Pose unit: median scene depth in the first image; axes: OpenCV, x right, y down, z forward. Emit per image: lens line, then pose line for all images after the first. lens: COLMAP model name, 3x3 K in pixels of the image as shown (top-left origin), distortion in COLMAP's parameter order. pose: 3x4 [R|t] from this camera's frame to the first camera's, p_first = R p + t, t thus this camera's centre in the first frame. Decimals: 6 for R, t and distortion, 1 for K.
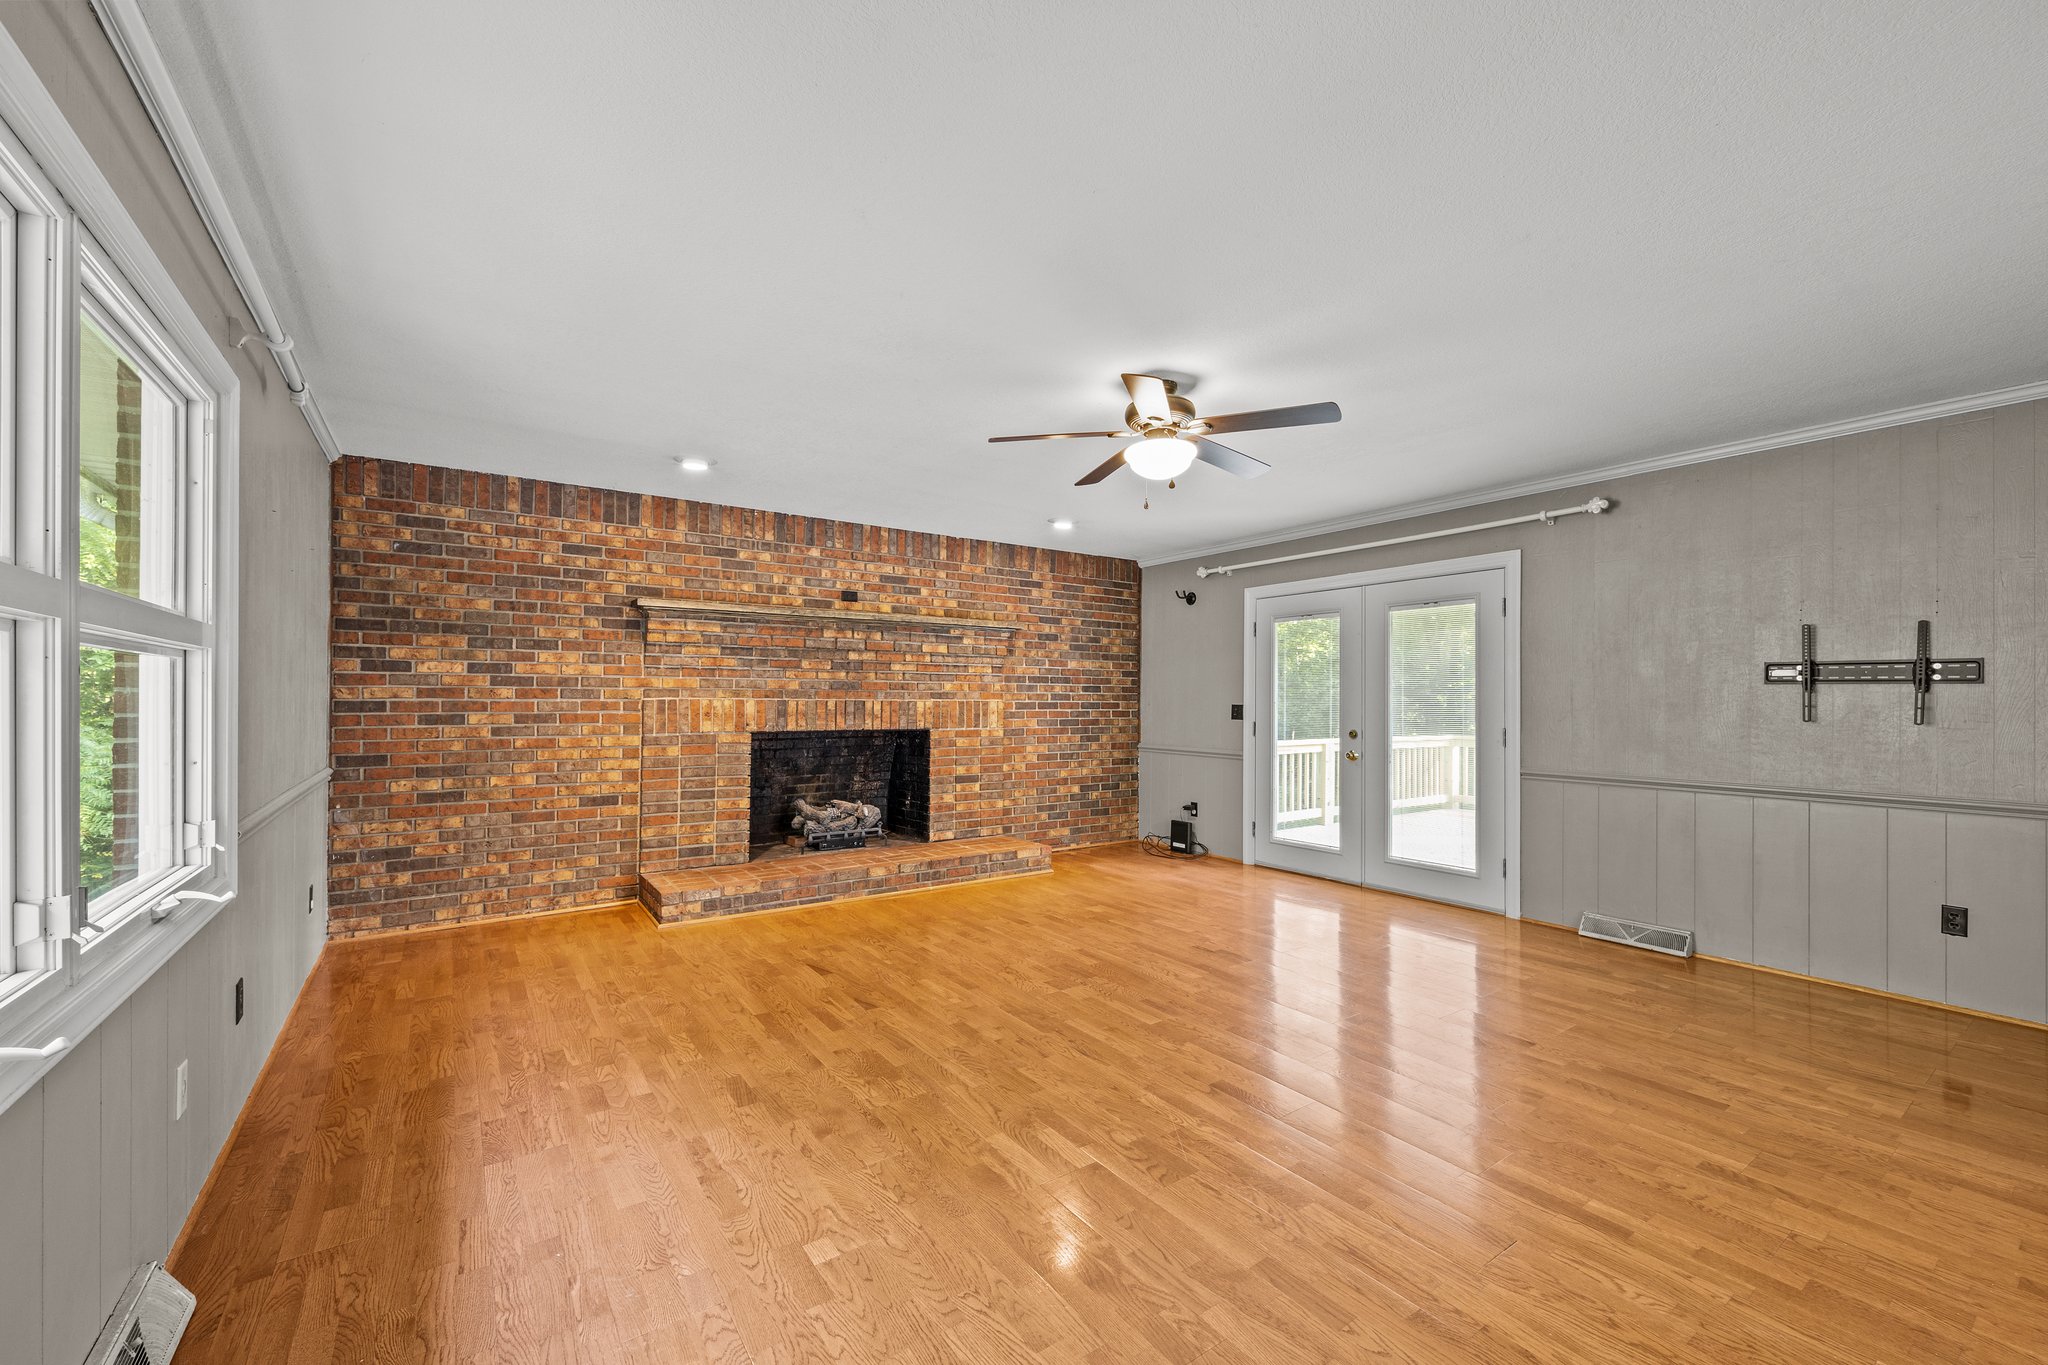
lens RADIAL K [[833.7, 0, 1032.6], [0, 833.7, 696.8], [0, 0, 1]] dist [0.002940, 0.000399]
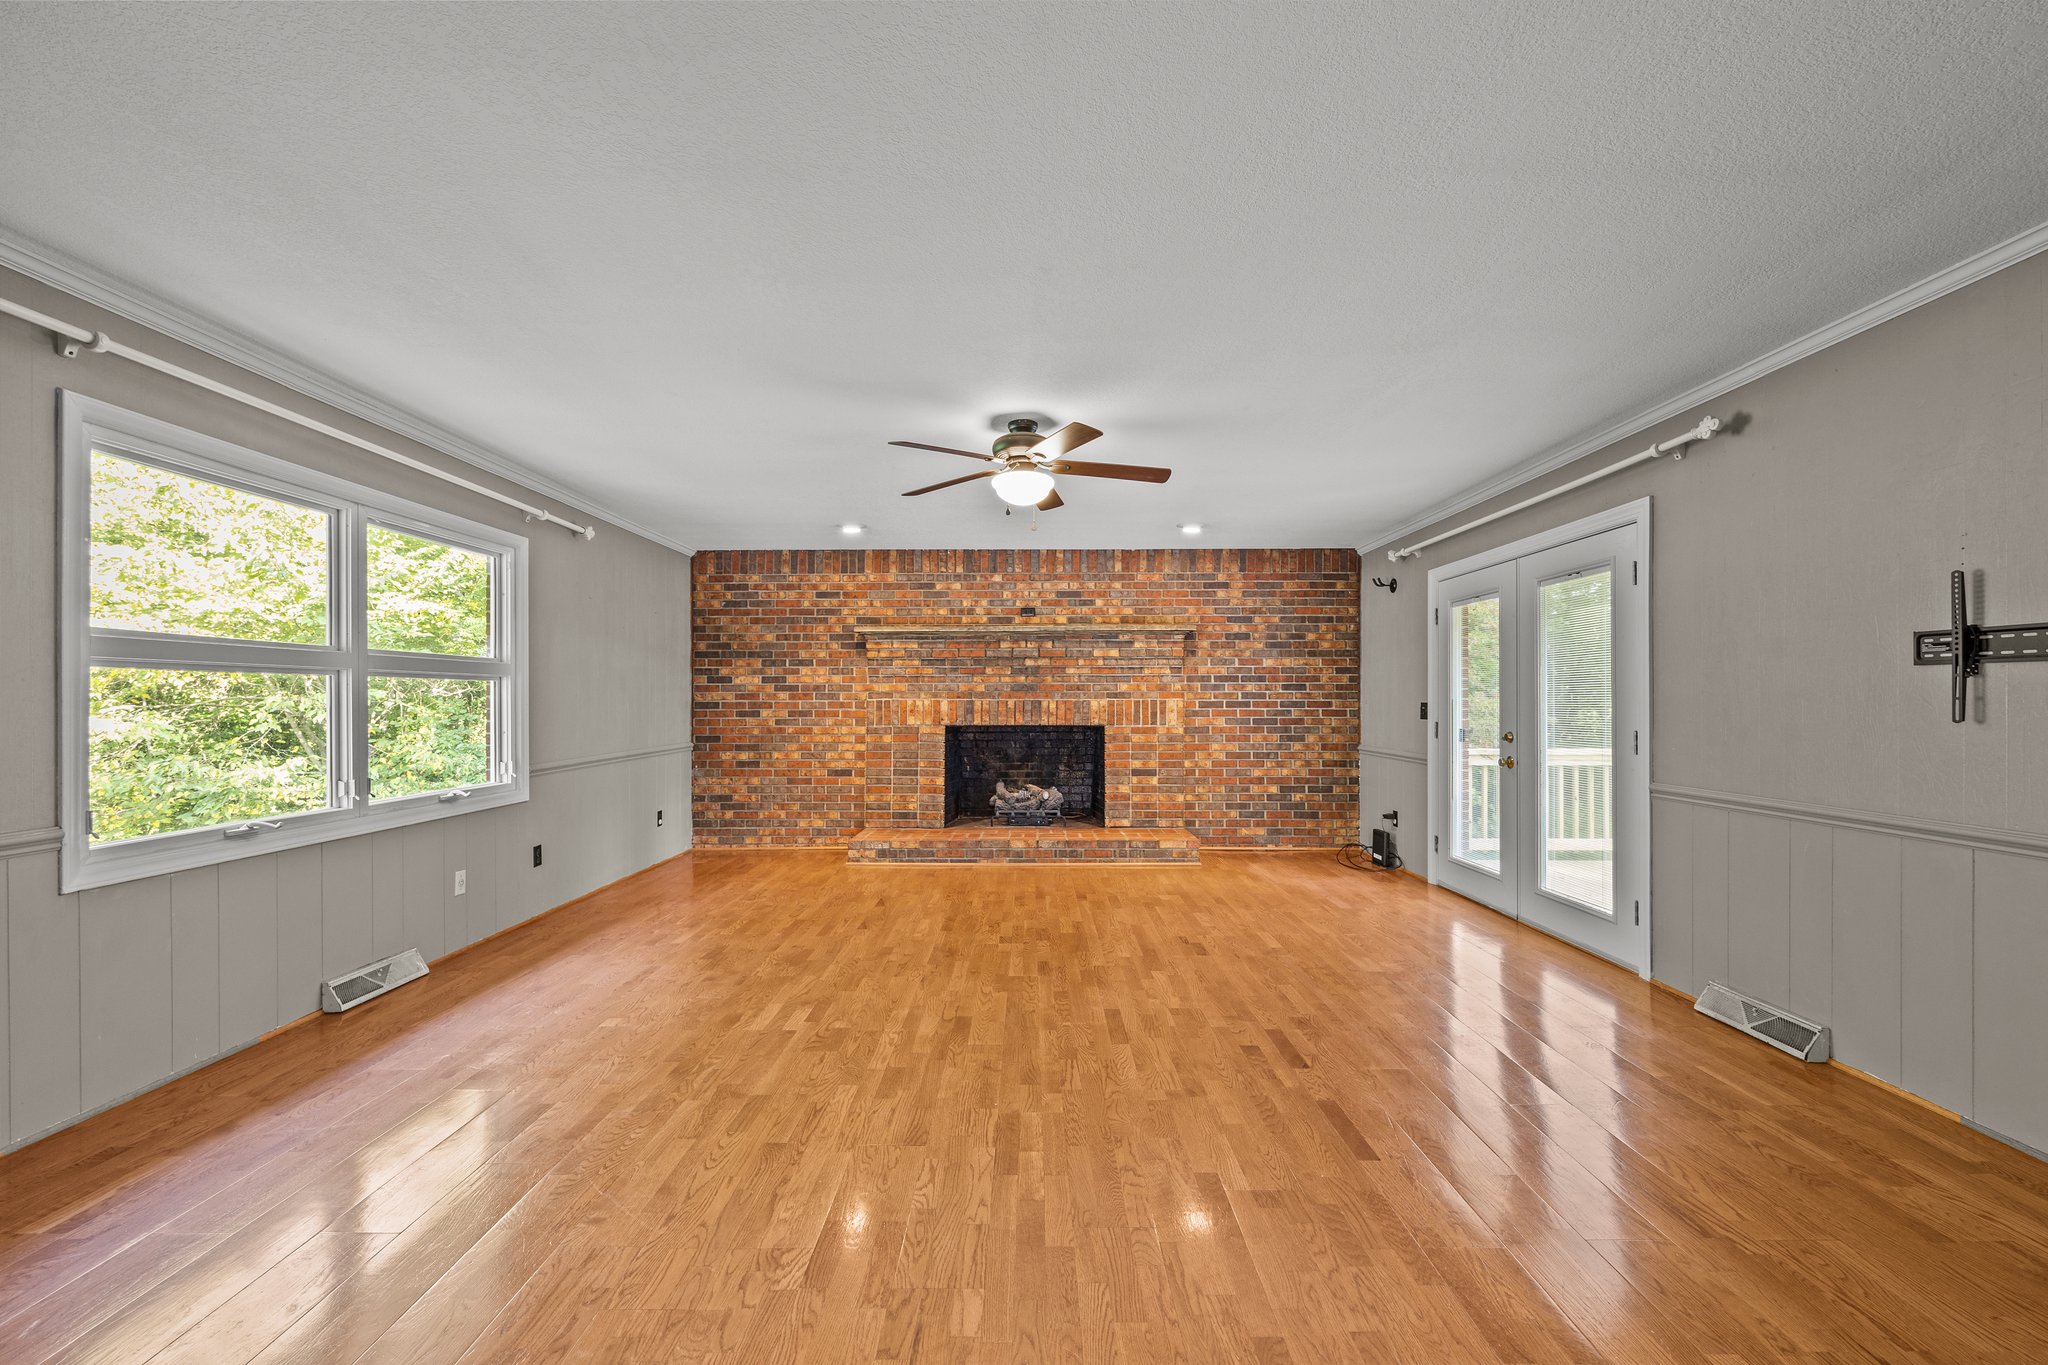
lens RADIAL K [[833.7, 0, 1024.8], [0, 833.7, 701.2], [0, 0, 1]] dist [0.002940, 0.000399]
pose [[0.810541, -0.005364, -0.585658, 0.608103], [0.007061, 0.999975, 0.000613, 0.006590], [0.585640, -0.004632, 0.810558, 0.051929]]
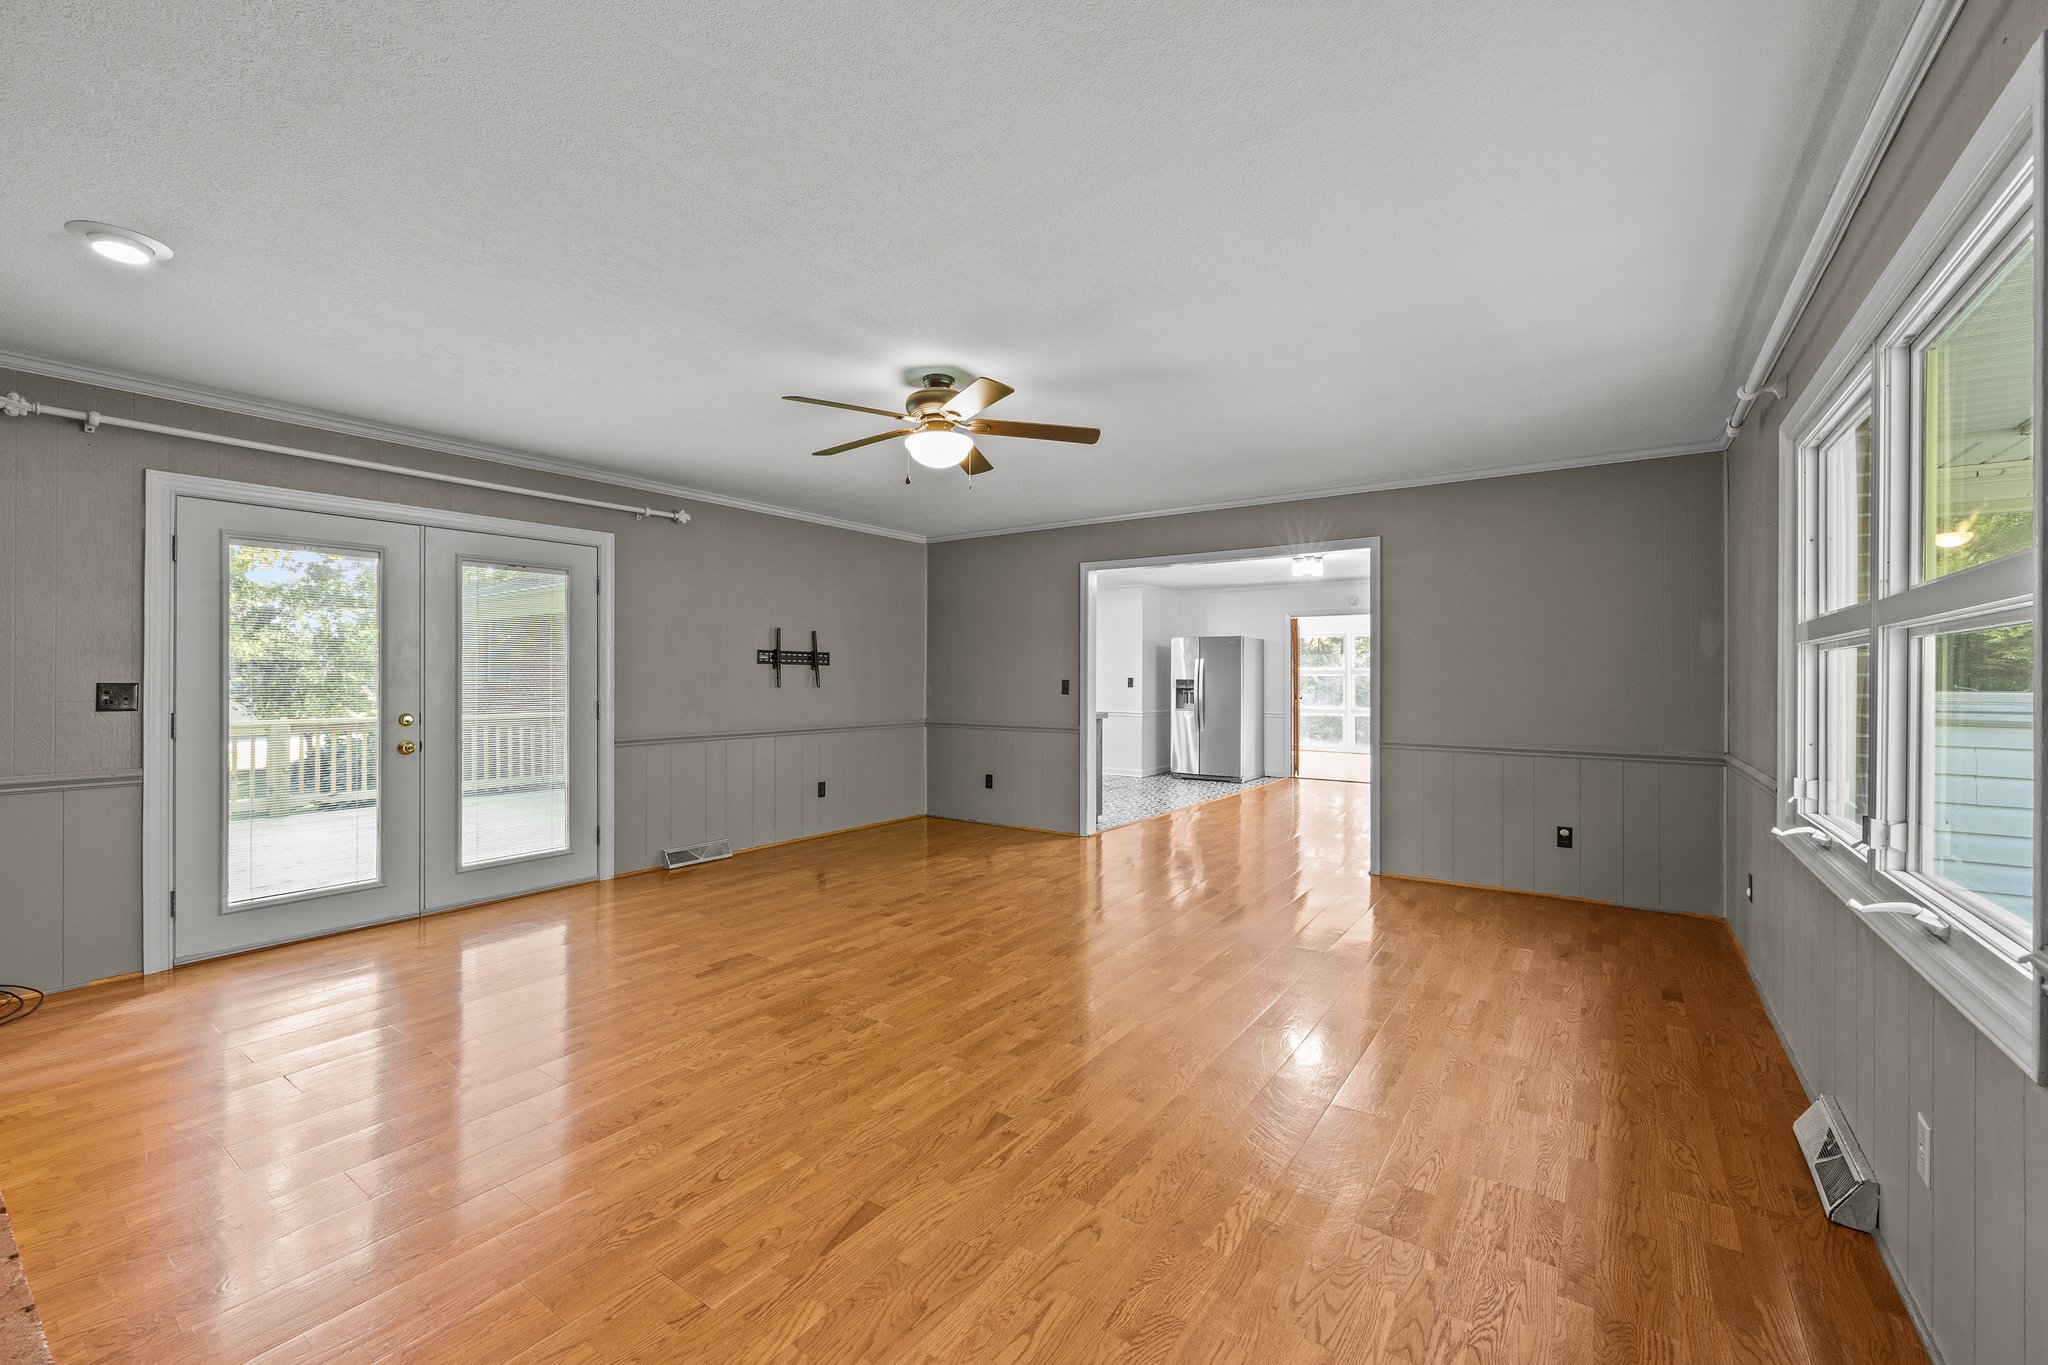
lens RADIAL K [[833.7, 0, 1024.1], [0, 833.7, 671.3], [0, 0, 1]] dist [0.002940, 0.000399]
pose [[-0.333727, -0.000521, 0.942670, -0.650513], [-0.006107, 0.999980, -0.001609, -0.001421], [-0.942650, -0.006294, -0.333723, 0.920570]]
